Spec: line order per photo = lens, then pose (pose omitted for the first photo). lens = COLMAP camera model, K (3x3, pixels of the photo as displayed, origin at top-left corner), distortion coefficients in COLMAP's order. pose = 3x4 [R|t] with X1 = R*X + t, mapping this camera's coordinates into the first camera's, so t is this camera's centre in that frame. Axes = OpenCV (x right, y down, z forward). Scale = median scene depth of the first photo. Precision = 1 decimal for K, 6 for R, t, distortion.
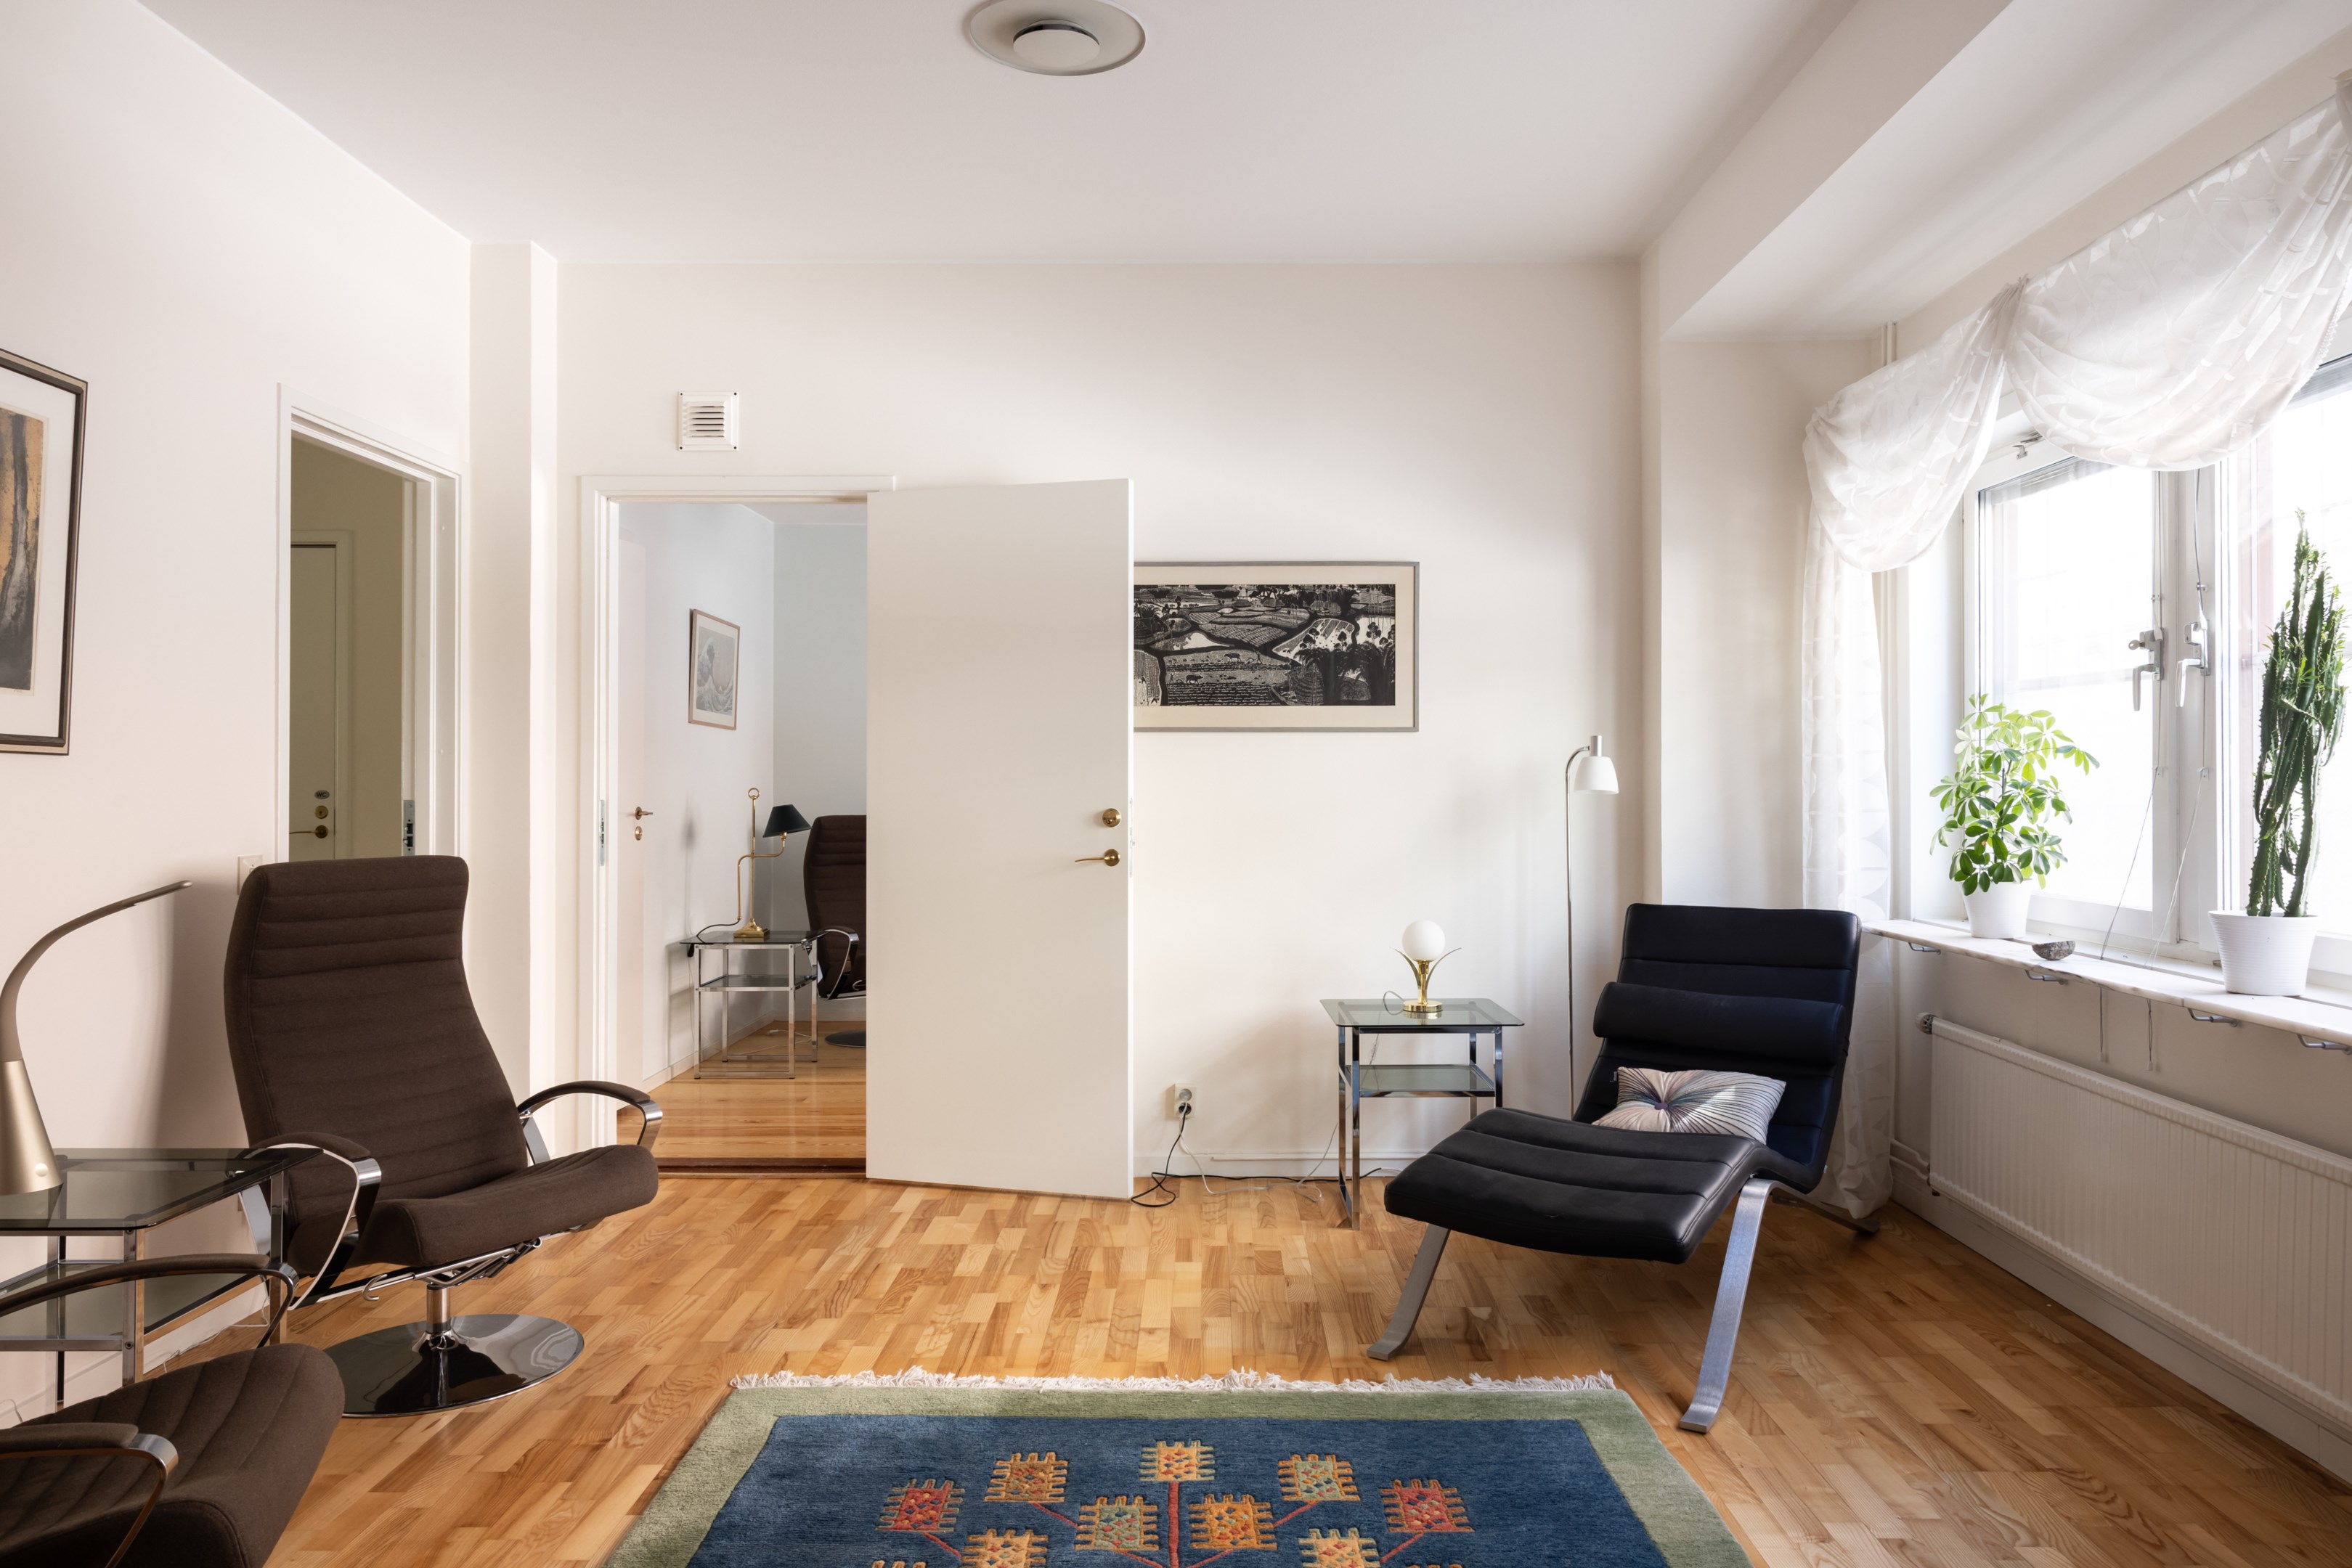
lens RADIAL K [[1597.7, 0, 1175.8], [0, 1597.7, 777.5], [0, 0, 1]] dist [0.000260, 0.000613]
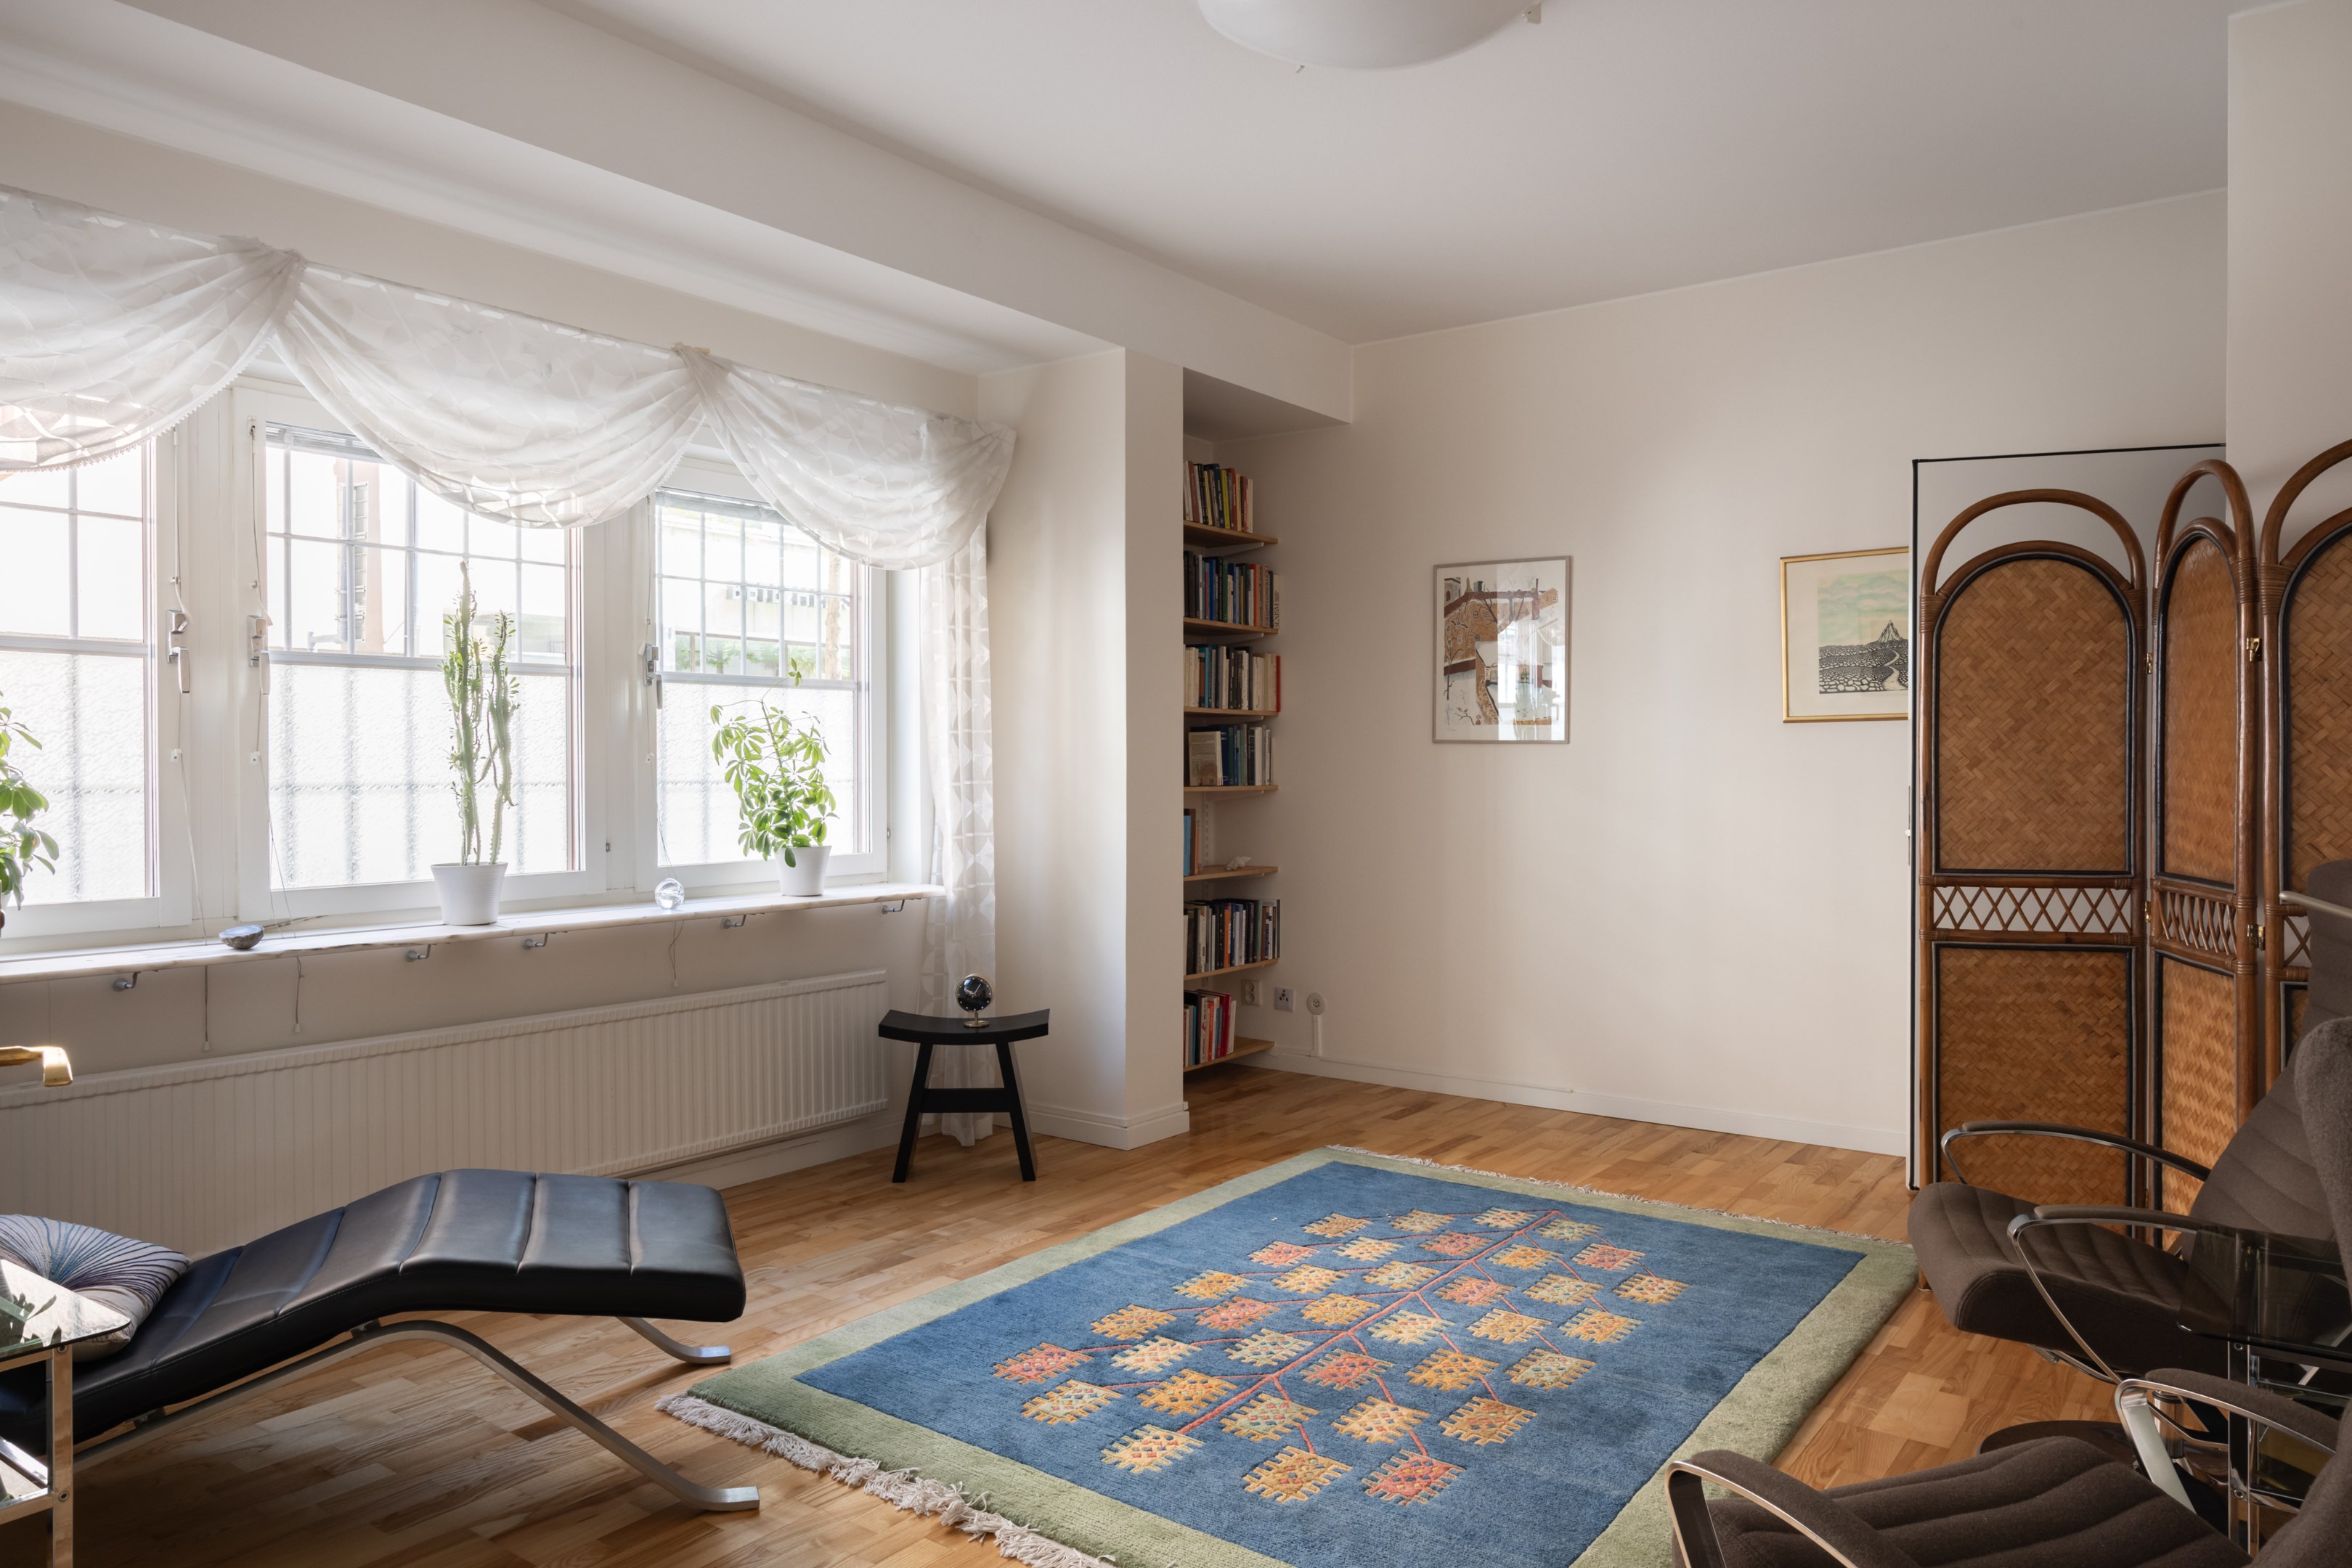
lens RADIAL K [[1597.7, 0, 1173.8], [0, 1597.7, 779.2], [0, 0, 1]] dist [0.000260, 0.000613]
pose [[-0.820371, -0.003235, 0.571822, -0.591055], [0.002228, 0.999958, 0.008854, 0.003422], [-0.571827, 0.008537, -0.820330, 1.847081]]
